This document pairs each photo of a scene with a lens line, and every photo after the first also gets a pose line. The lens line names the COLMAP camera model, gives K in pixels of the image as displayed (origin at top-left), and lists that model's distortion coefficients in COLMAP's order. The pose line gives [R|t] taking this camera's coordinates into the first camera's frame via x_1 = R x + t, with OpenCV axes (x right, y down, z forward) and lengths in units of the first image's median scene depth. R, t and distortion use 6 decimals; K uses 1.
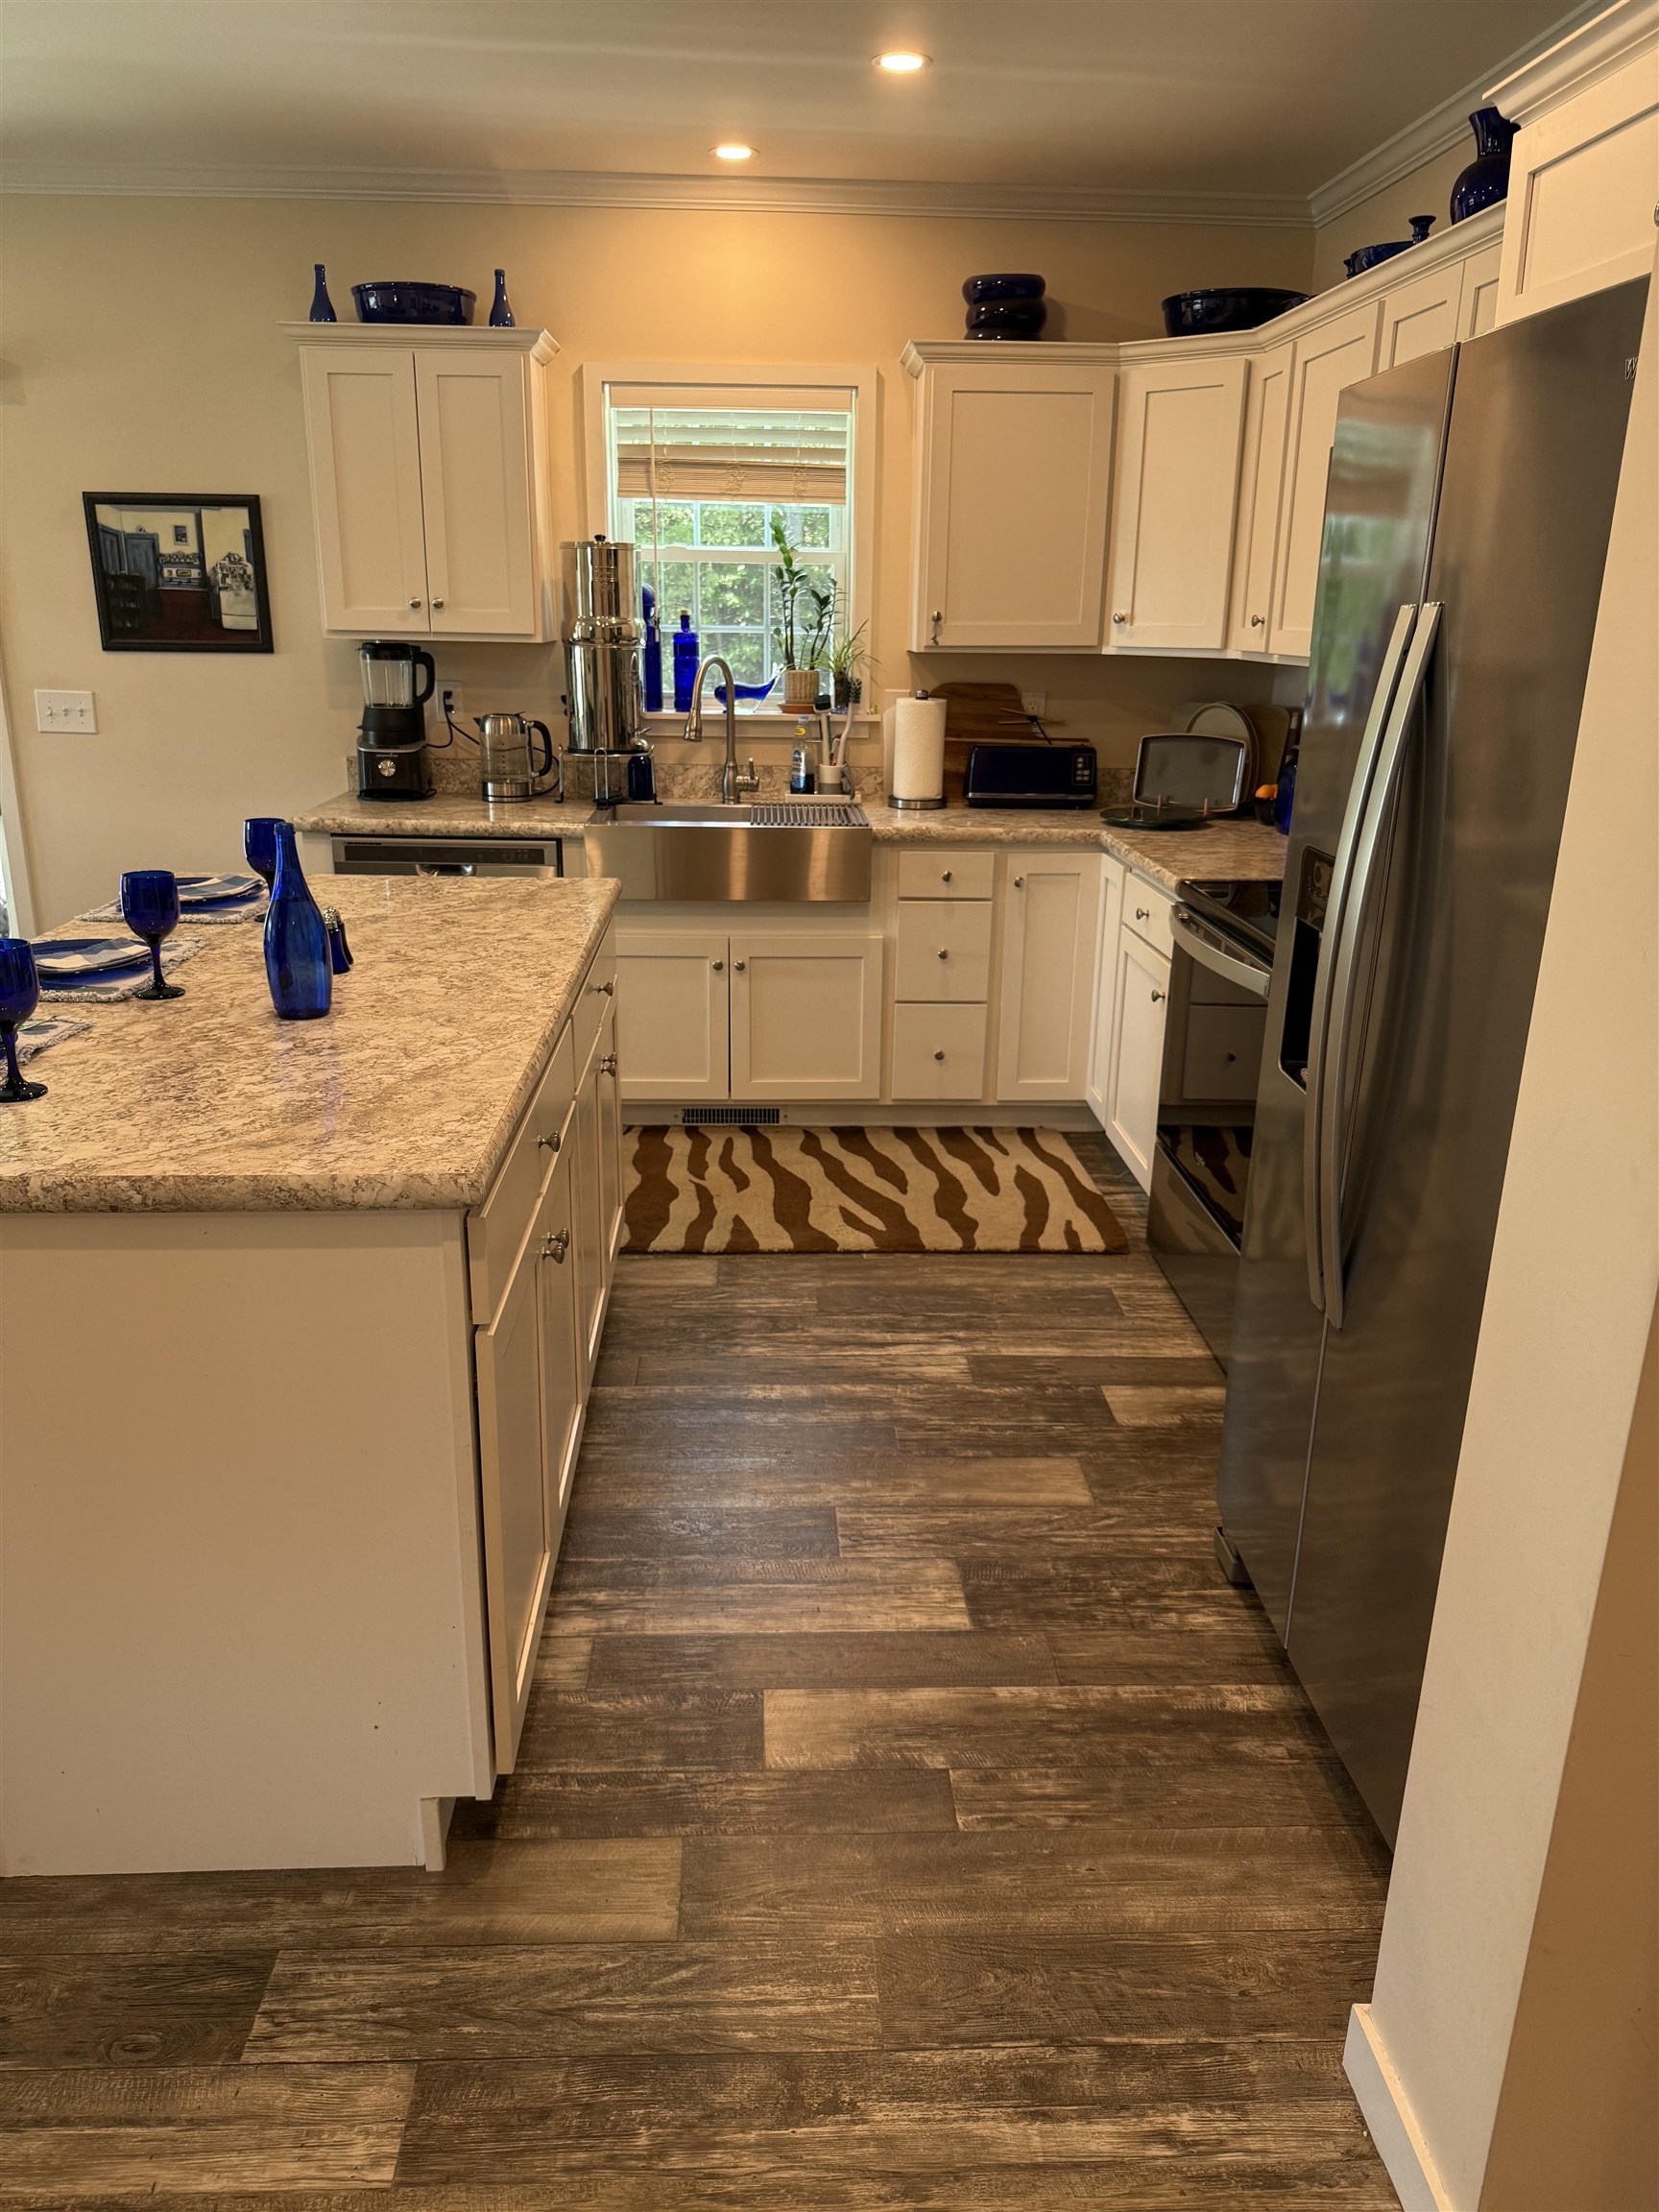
lens RADIAL K [[1610.3, 0, 829.5], [0, 1610.3, 1106.0], [0, 0, 1]] dist [0.064577, -0.129030]
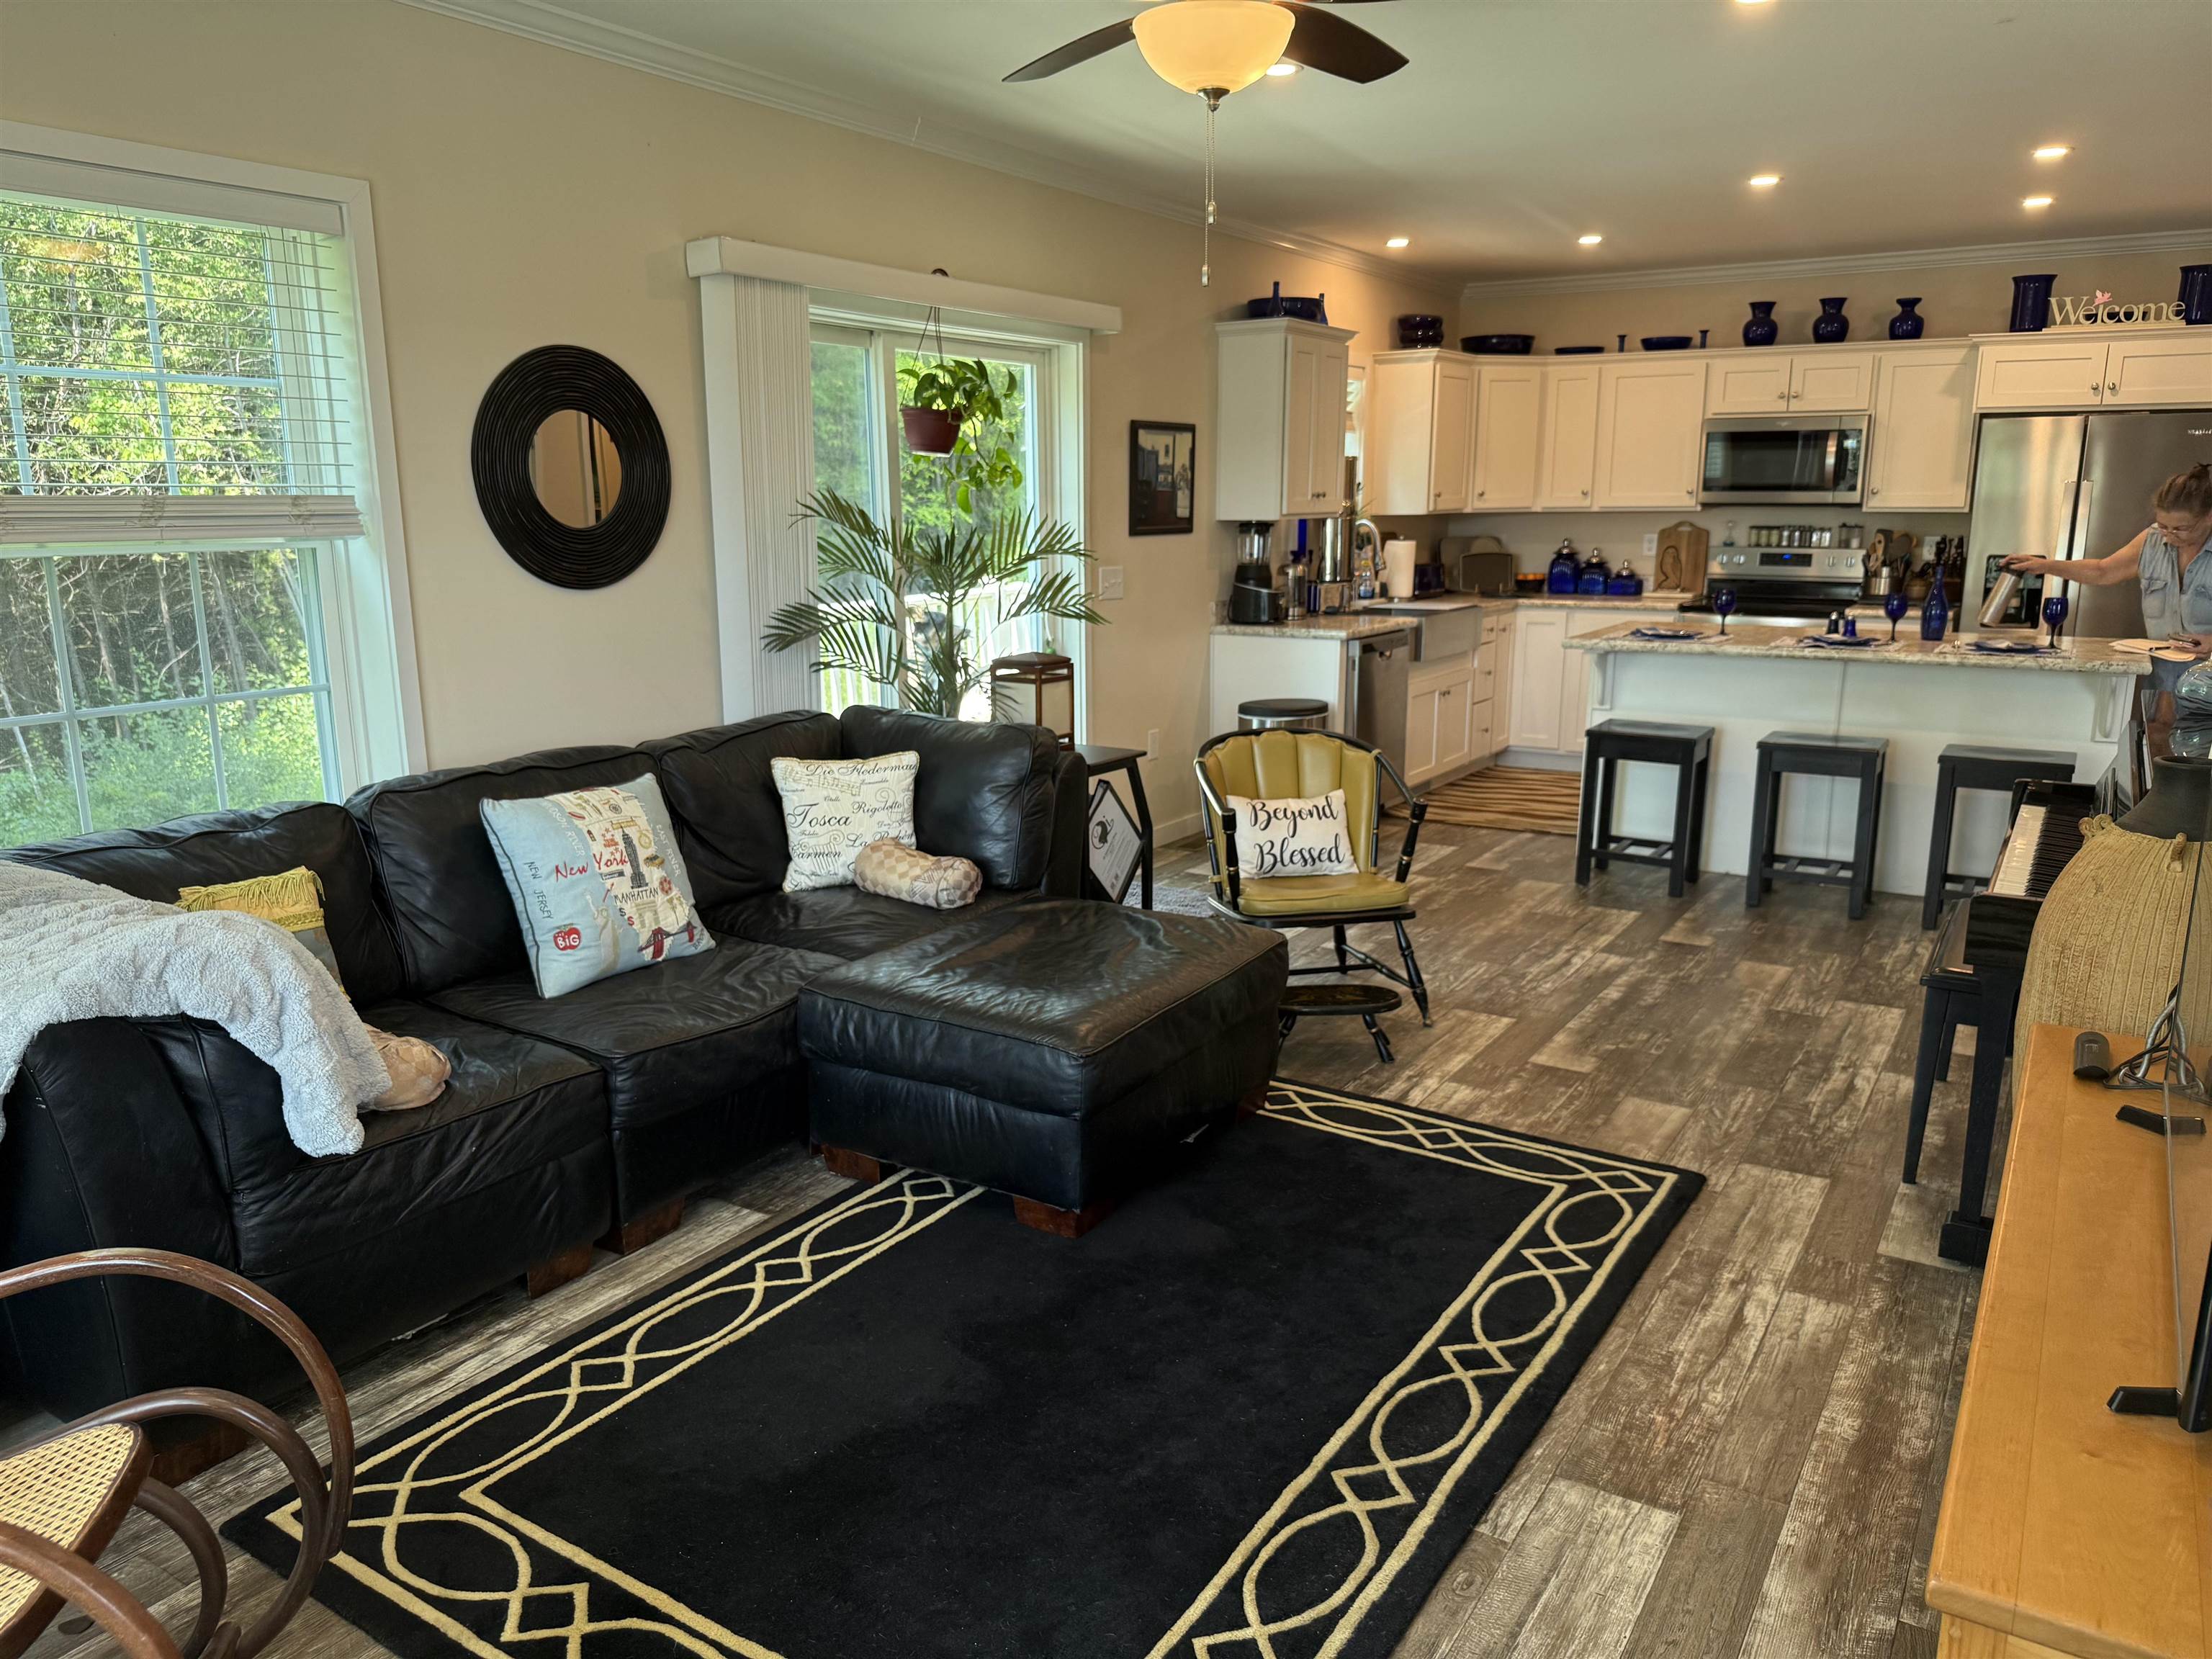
lens RADIAL K [[1549.9, 0, 1100.8], [0, 1549.9, 833.7], [0, 0, 1]] dist [0.071488, -0.108340]
pose [[0.579694, -0.194972, 0.791164, -1.566574], [0.253660, 0.965885, 0.052171, -0.114650], [-0.774345, 0.170444, 0.609375, 0.272620]]
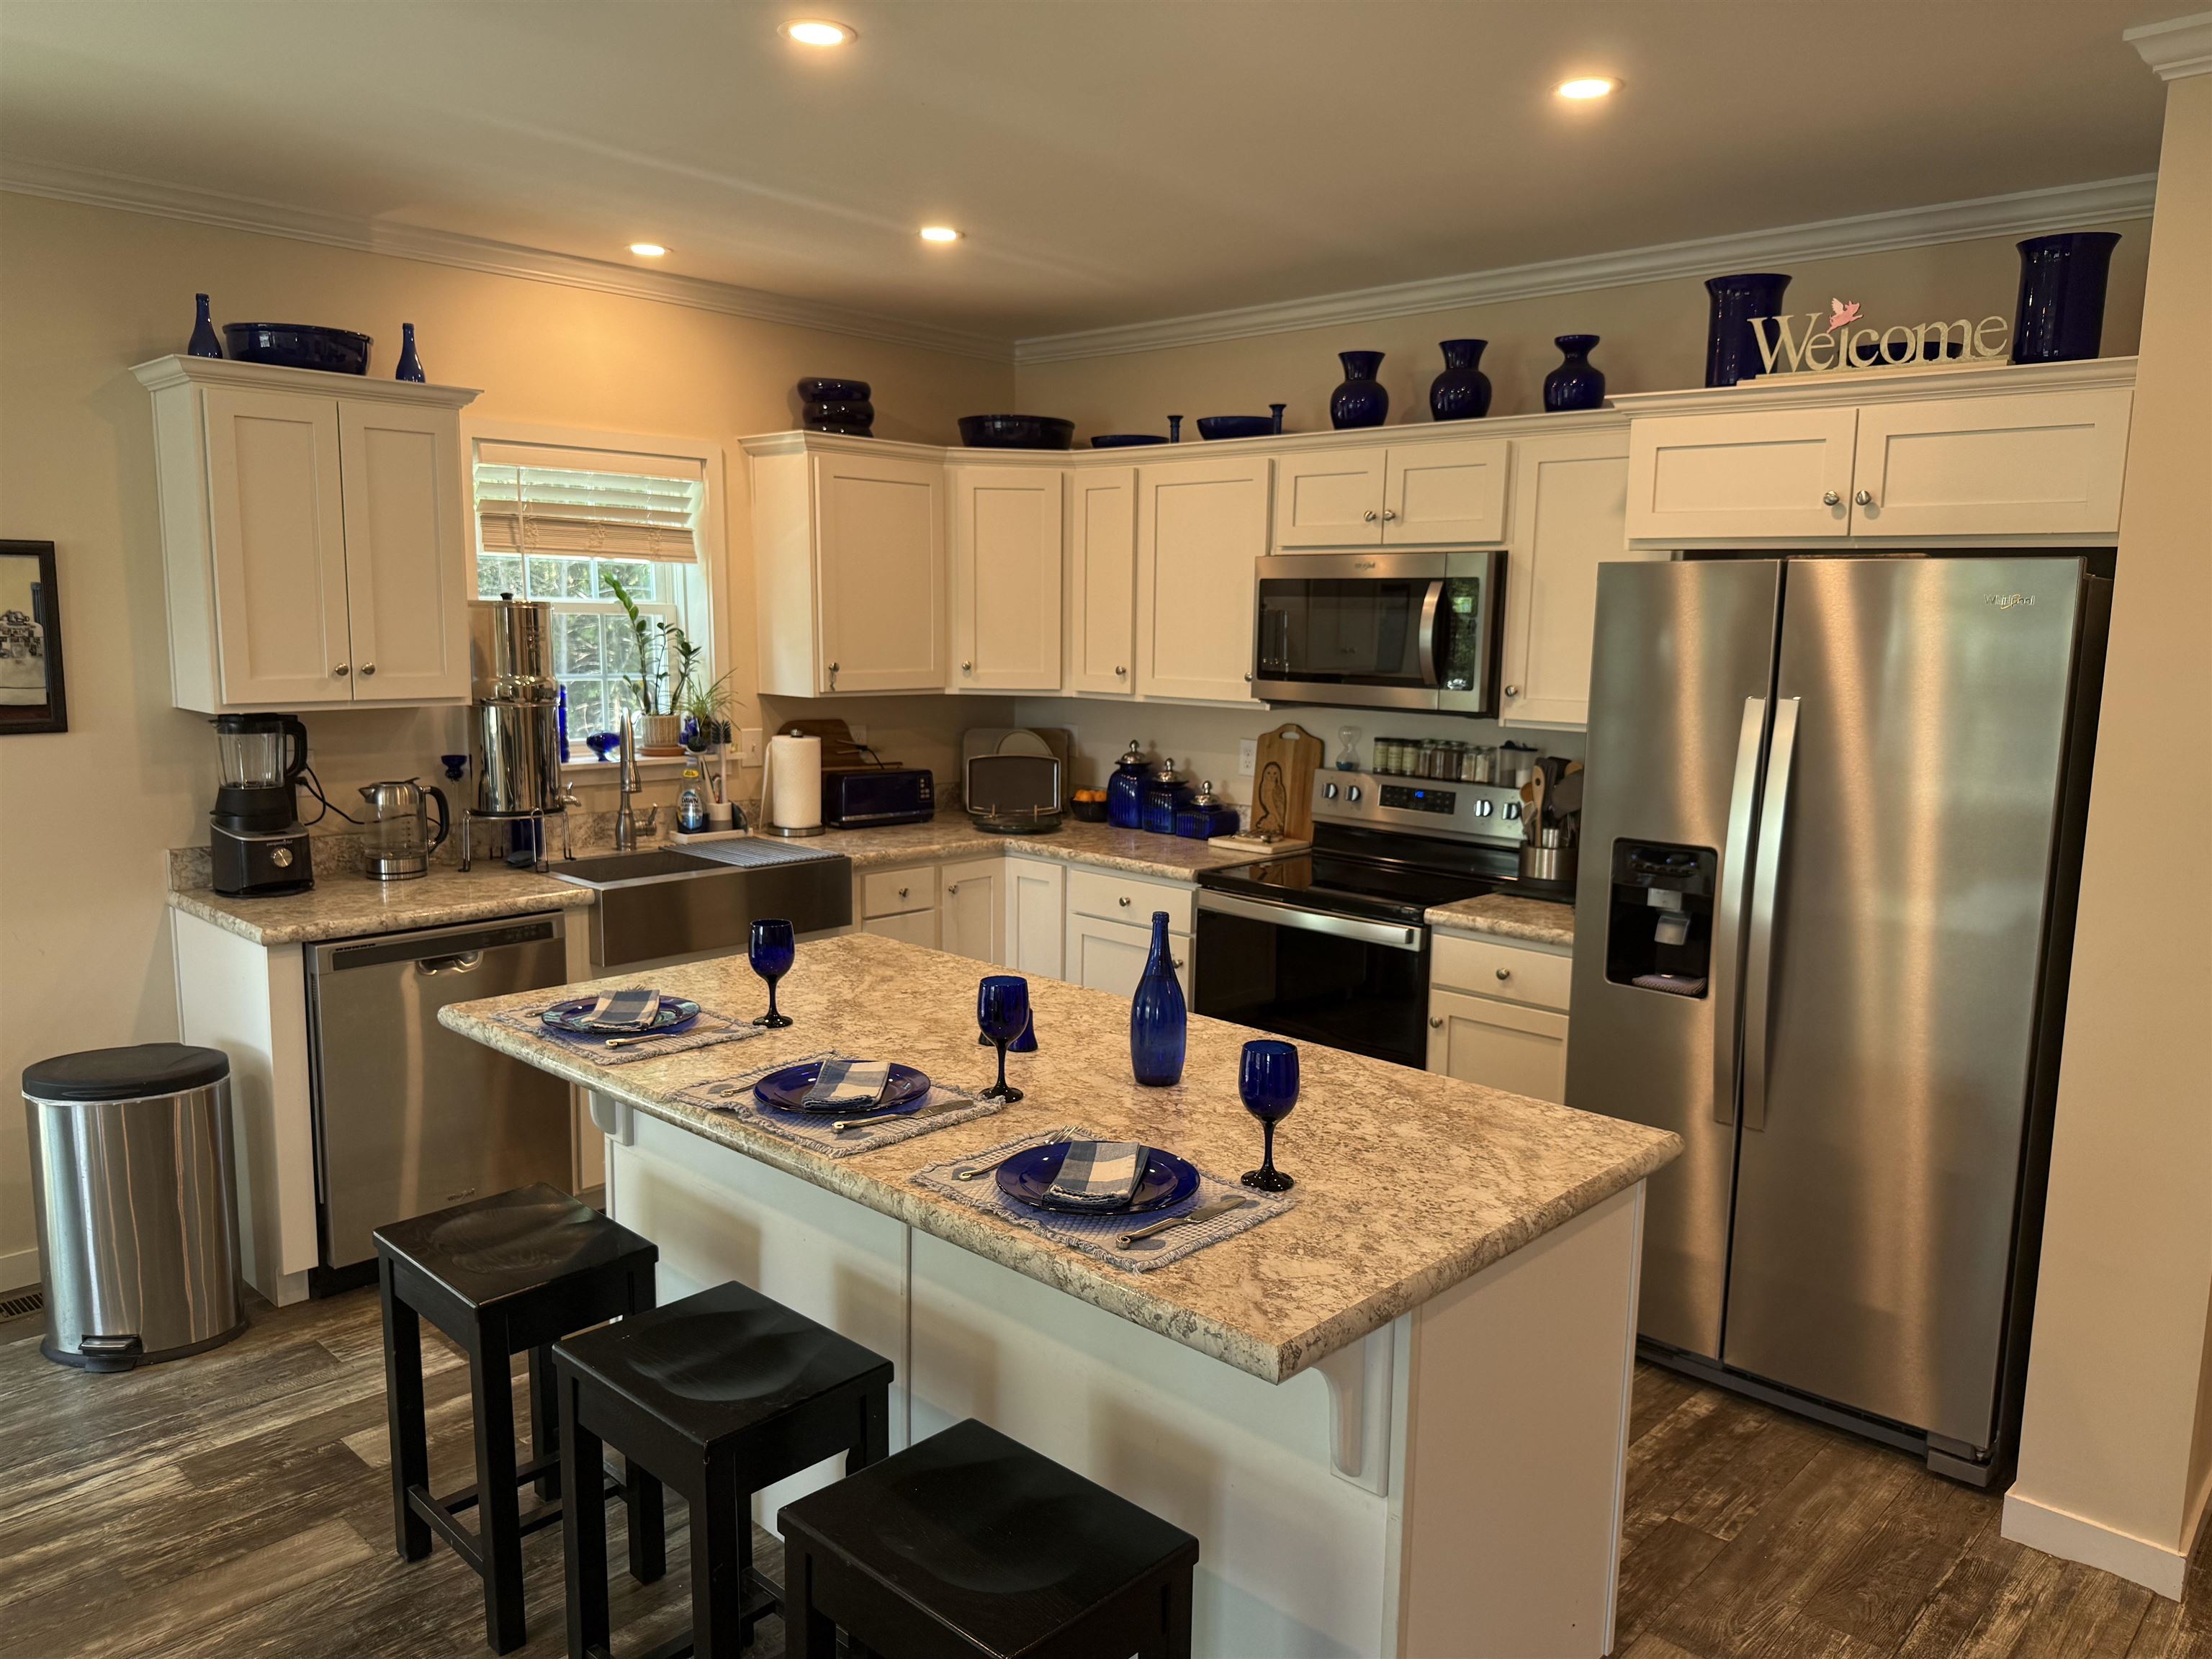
lens RADIAL K [[1580.2, 0, 1109.4], [0, 1580.2, 844.9], [0, 0, 1]] dist [0.115486, -0.121655]
pose [[0.714410, -0.110049, 0.691019, -0.544430], [0.201002, 0.978209, -0.052020, -0.083121], [-0.670236, 0.176060, 0.720962, 0.098924]]
